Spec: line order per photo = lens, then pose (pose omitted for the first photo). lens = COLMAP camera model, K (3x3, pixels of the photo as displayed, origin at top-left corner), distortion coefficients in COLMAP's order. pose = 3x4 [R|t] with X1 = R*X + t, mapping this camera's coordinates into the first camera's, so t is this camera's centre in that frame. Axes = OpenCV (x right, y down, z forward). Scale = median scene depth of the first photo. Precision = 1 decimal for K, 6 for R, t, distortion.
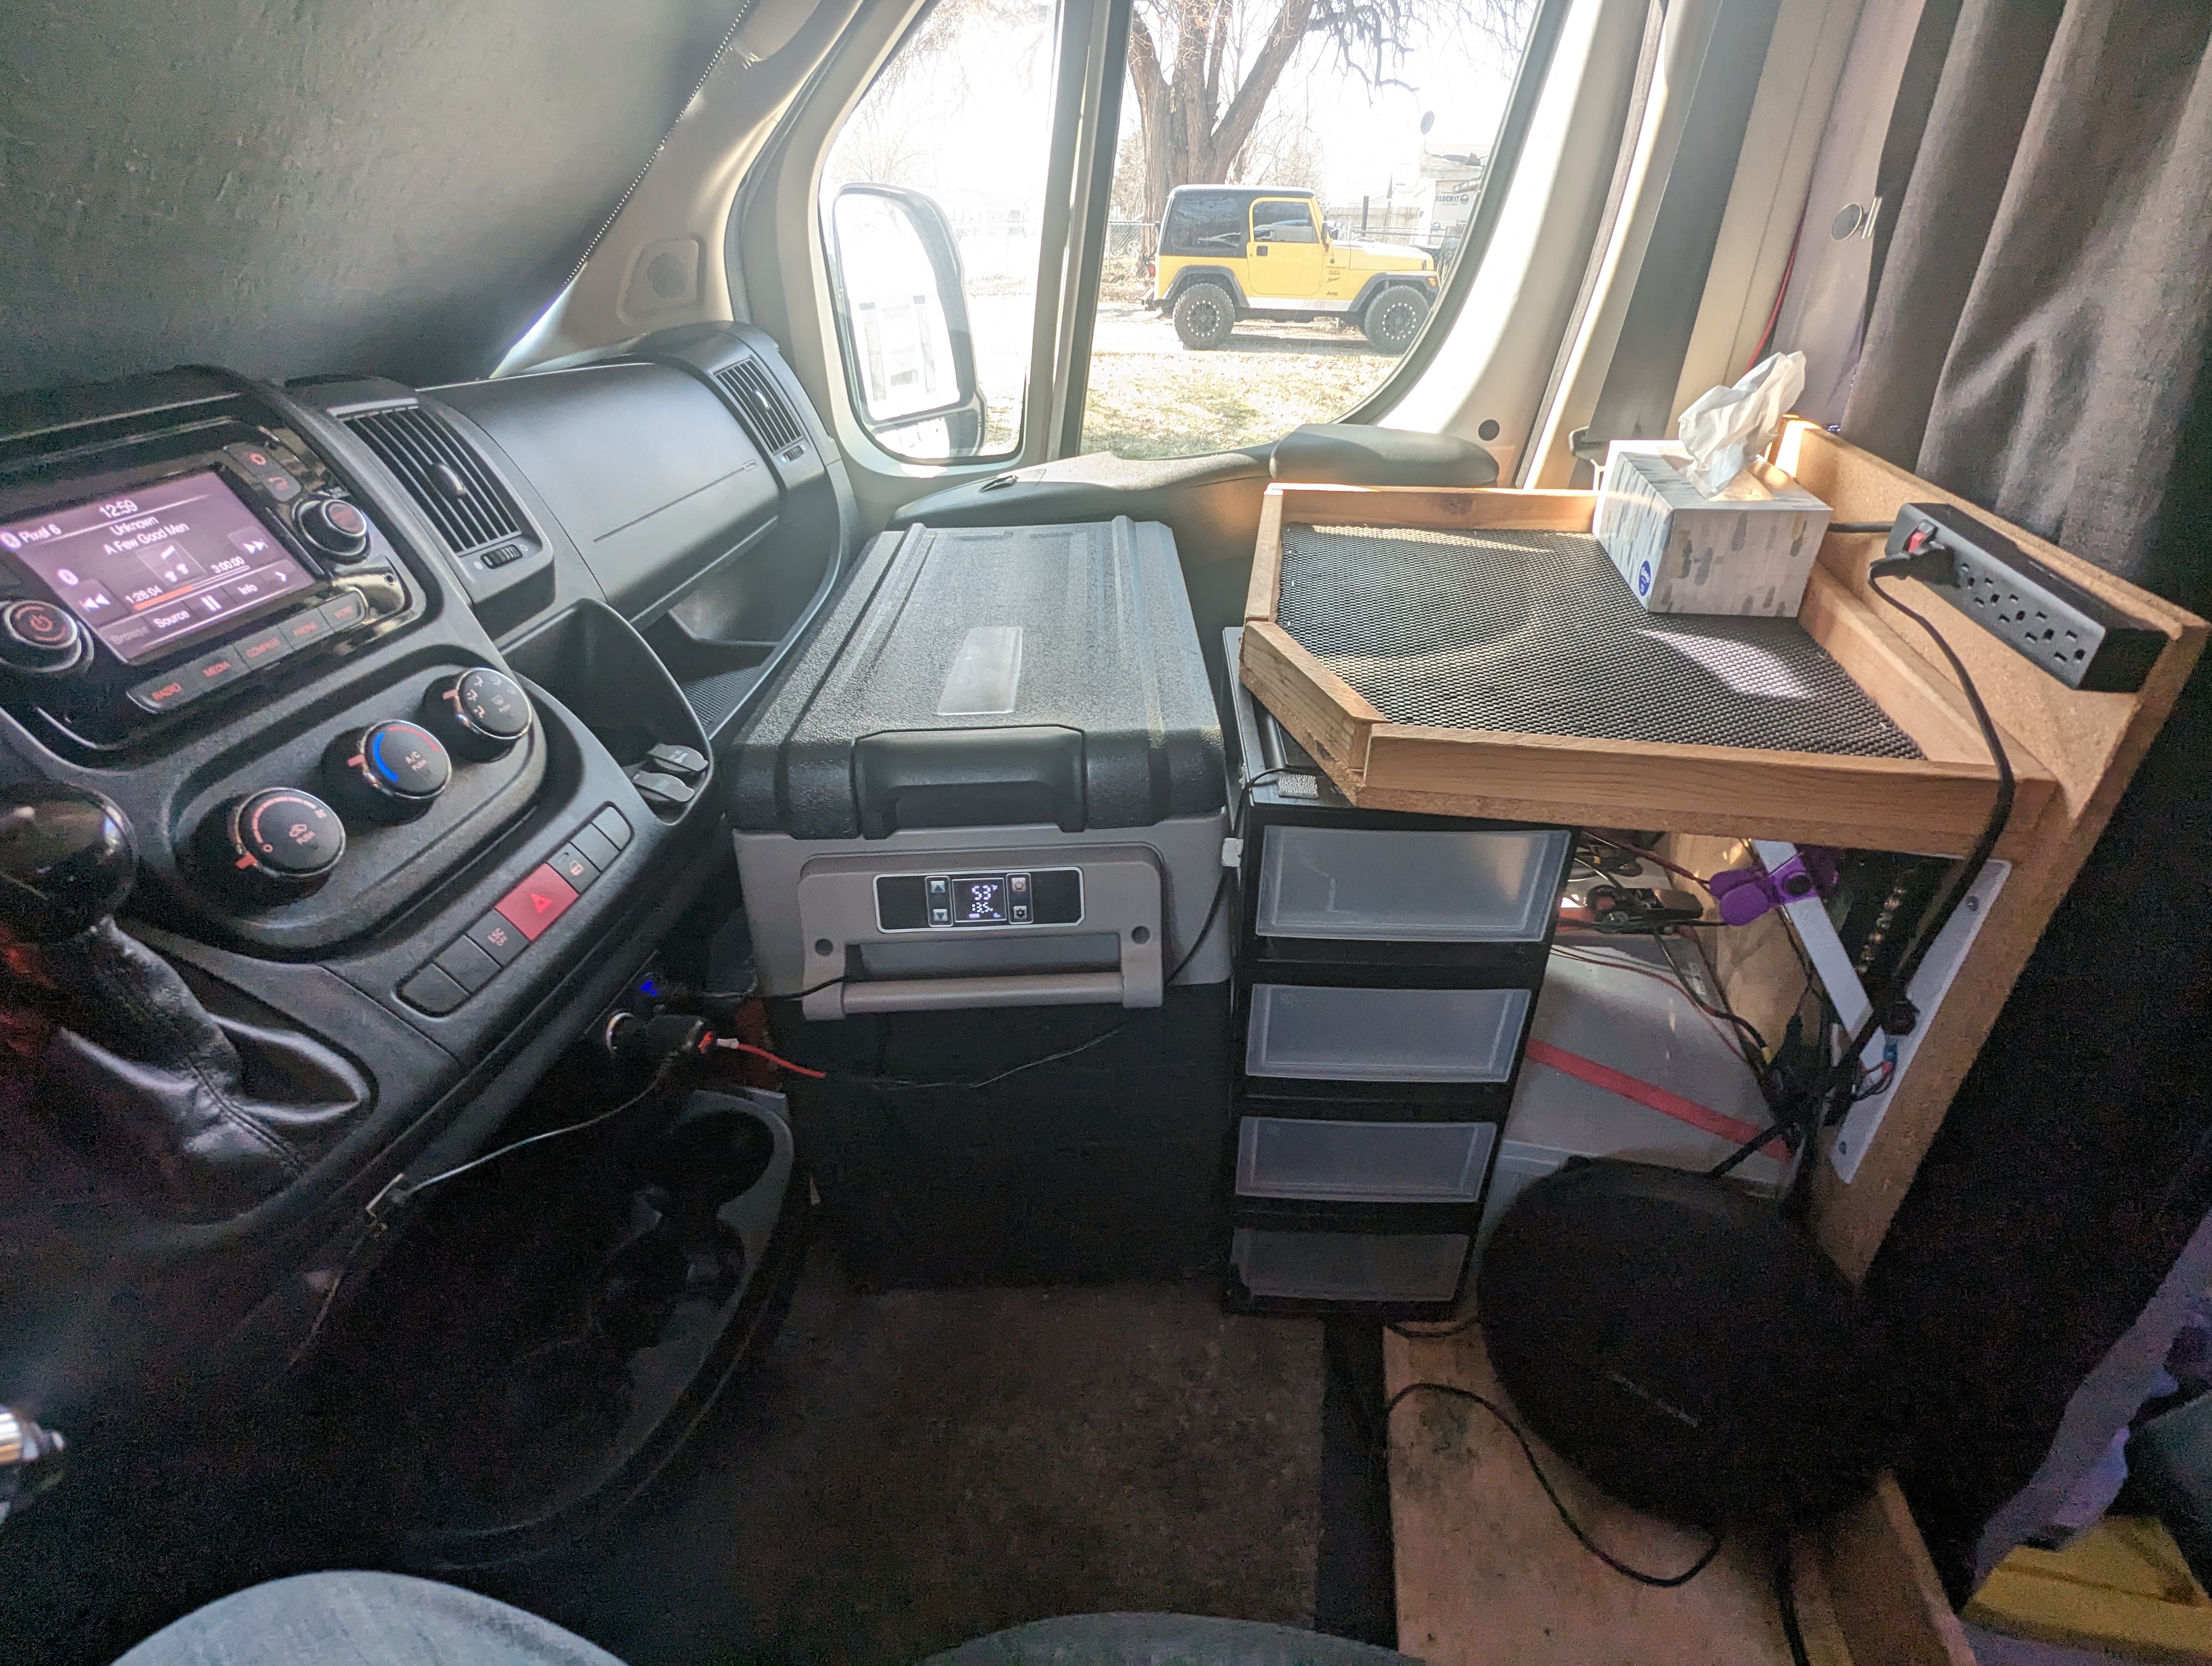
lens RADIAL K [[1056.2, 0, 1116.4], [0, 1056.2, 826.5], [0, 0, 1]] dist [0.007794, -0.000734]
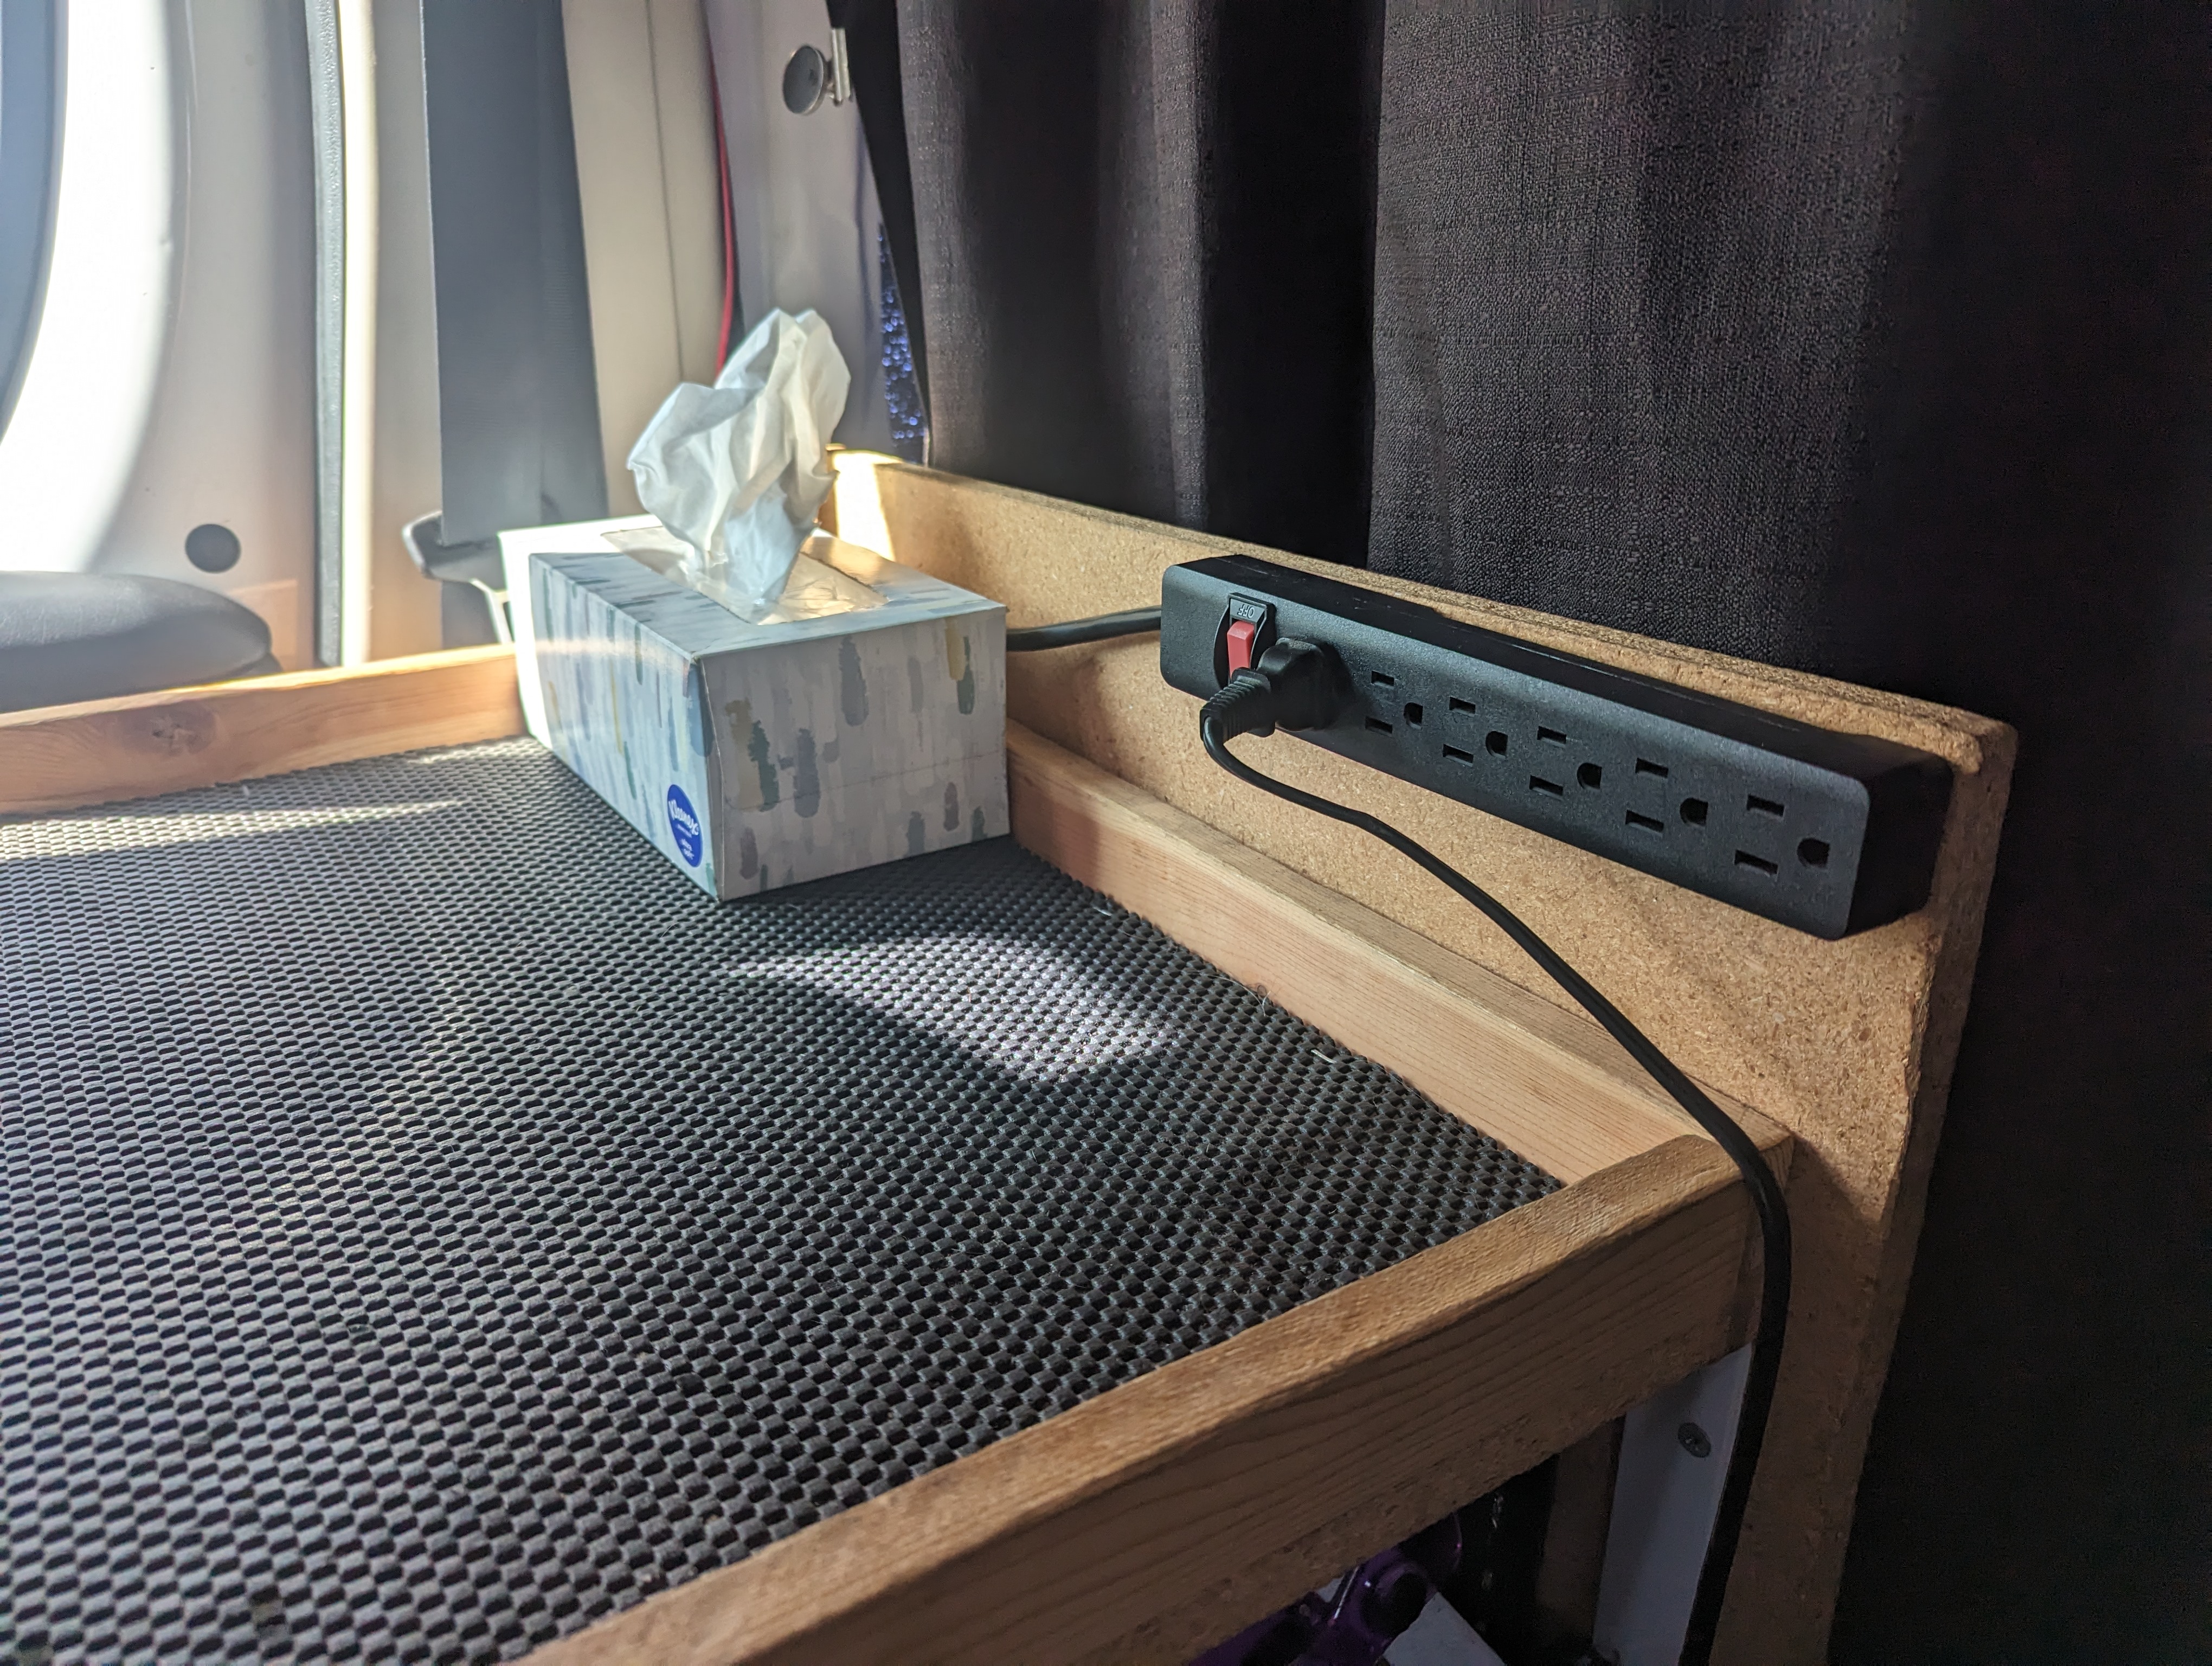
lens RADIAL K [[1590.5, 0, 1106.0], [0, 1590.5, 833.0], [0, 0, 1]] dist [0.009461, 0.003678]
pose [[0.720069, -0.233118, 0.653573, 0.211295], [0.354076, 0.933469, -0.057148, -0.136966], [-0.596768, 0.272565, 0.754703, 0.434449]]
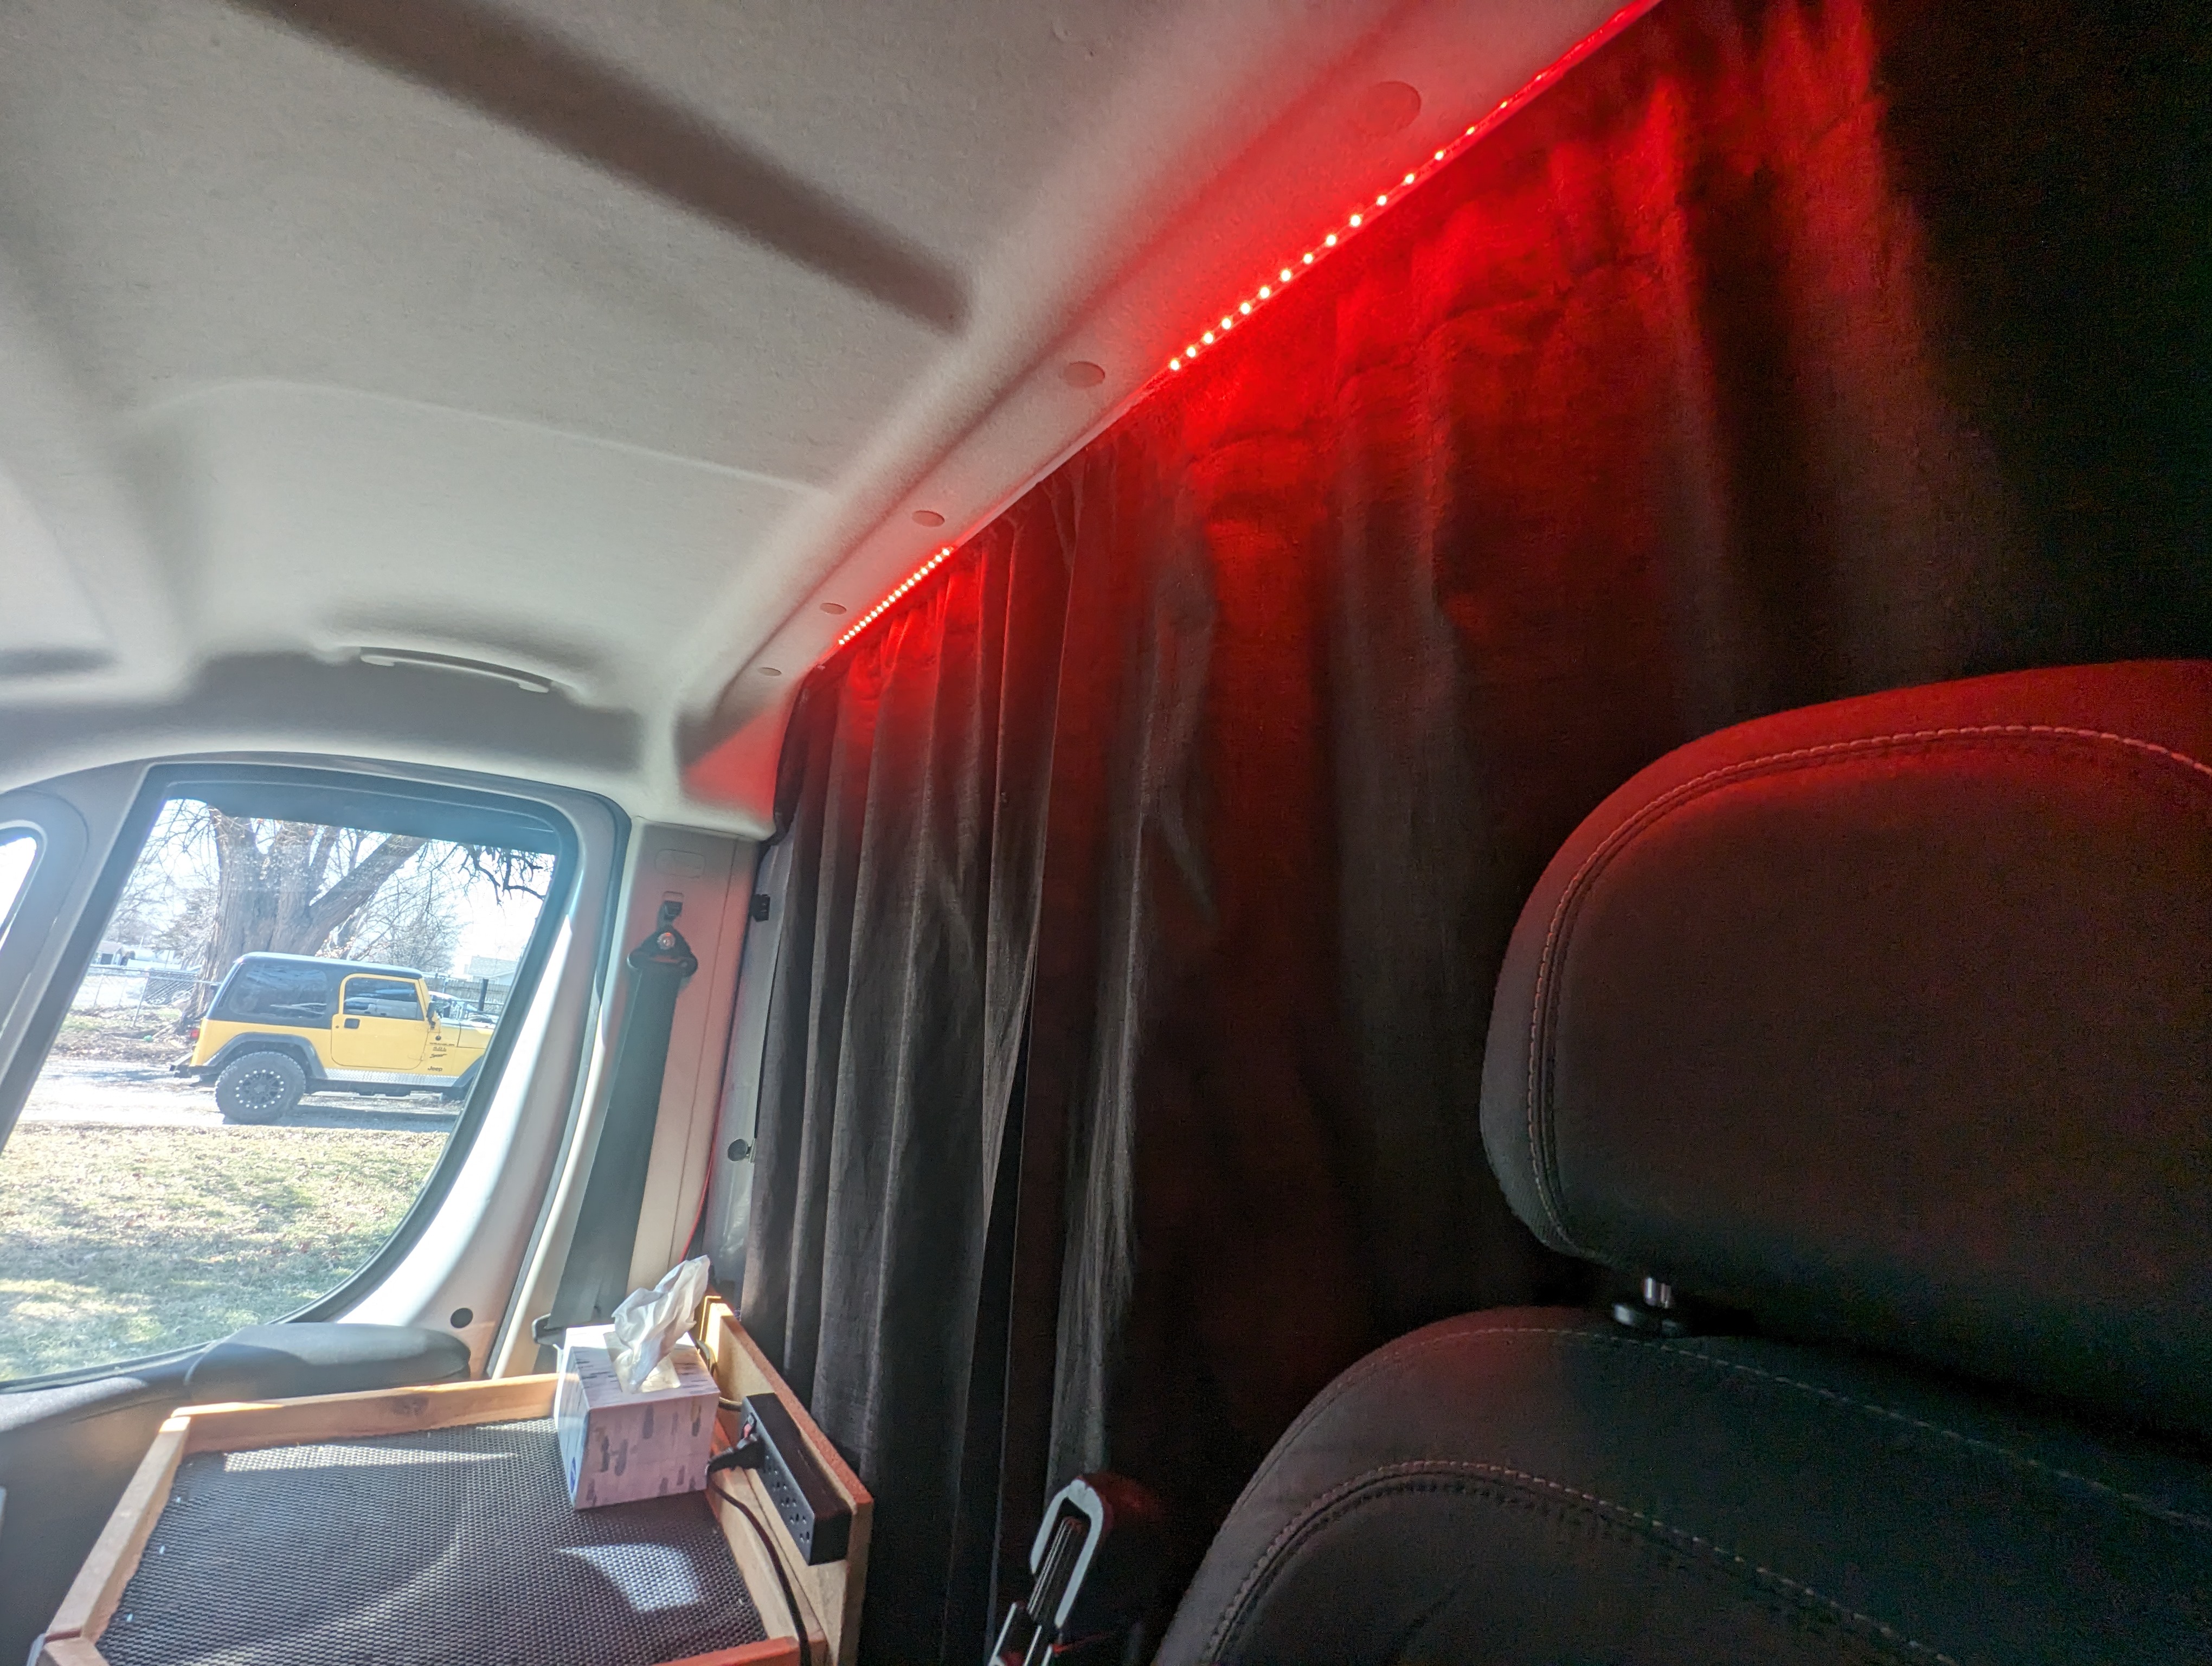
lens RADIAL K [[1056.2, 0, 1116.4], [0, 1056.2, 826.5], [0, 0, 1]] dist [0.007794, -0.000734]
pose [[0.744181, 0.187415, 0.641147, 0.084730], [0.261544, 0.801446, -0.537847, -0.033342], [-0.614646, 0.567944, 0.547403, -0.327103]]
